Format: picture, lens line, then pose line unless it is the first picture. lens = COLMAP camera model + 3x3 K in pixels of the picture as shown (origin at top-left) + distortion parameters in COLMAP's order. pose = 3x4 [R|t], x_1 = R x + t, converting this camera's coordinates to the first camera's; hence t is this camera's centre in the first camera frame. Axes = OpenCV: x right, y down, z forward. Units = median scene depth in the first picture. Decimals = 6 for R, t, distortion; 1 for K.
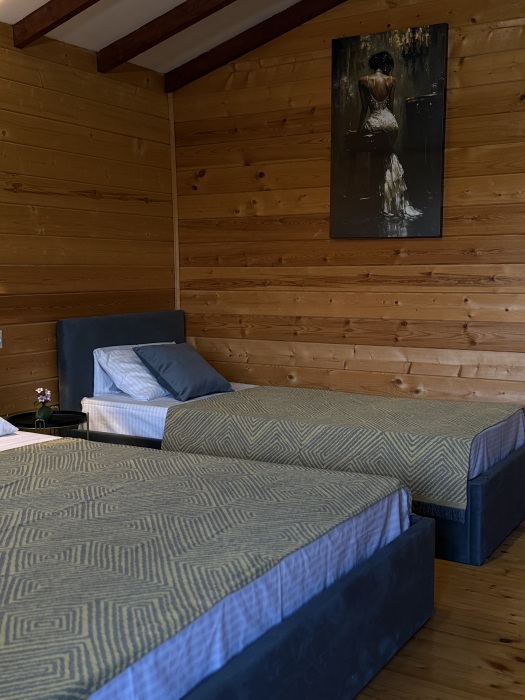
lens RADIAL K [[805.4, 0, 262.5], [0, 805.4, 350.0], [0, 0, 1]] dist [0.213218, -0.510347]
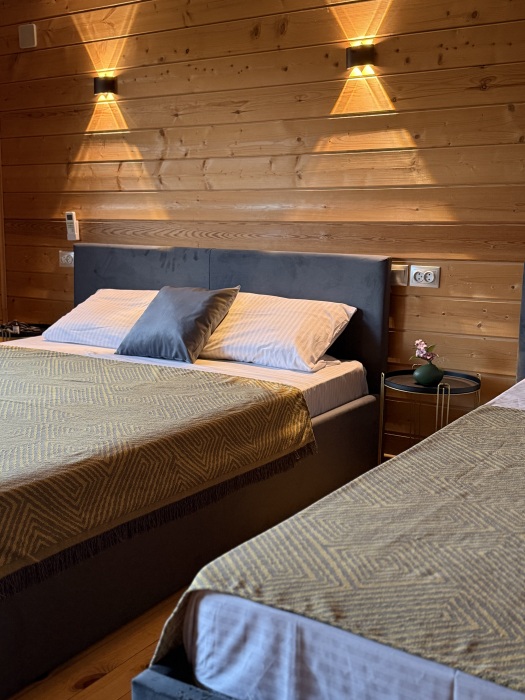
lens RADIAL K [[805.4, 0, 262.5], [0, 805.4, 350.0], [0, 0, 1]] dist [0.213218, -0.510347]
pose [[-0.040133, 0.196646, -0.979653, 0.791717], [-0.090873, 0.975661, 0.199568, -0.136198], [0.995053, 0.097033, -0.021287, 1.278691]]
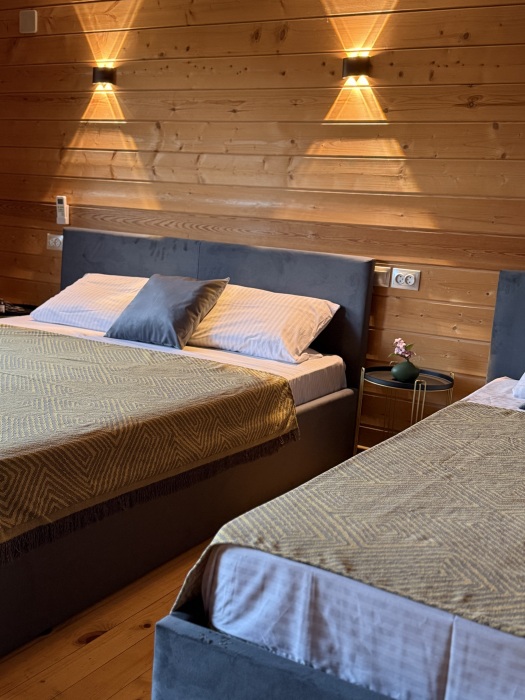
lens RADIAL K [[806.2, 0, 265.2], [0, 806.2, 345.7], [0, 0, 1]] dist [0.210653, -0.501508]
pose [[0.005307, 0.193726, -0.981041, 0.853005], [-0.153980, 0.969513, 0.190617, -0.131470], [0.988060, 0.150049, 0.034975, 1.232597]]
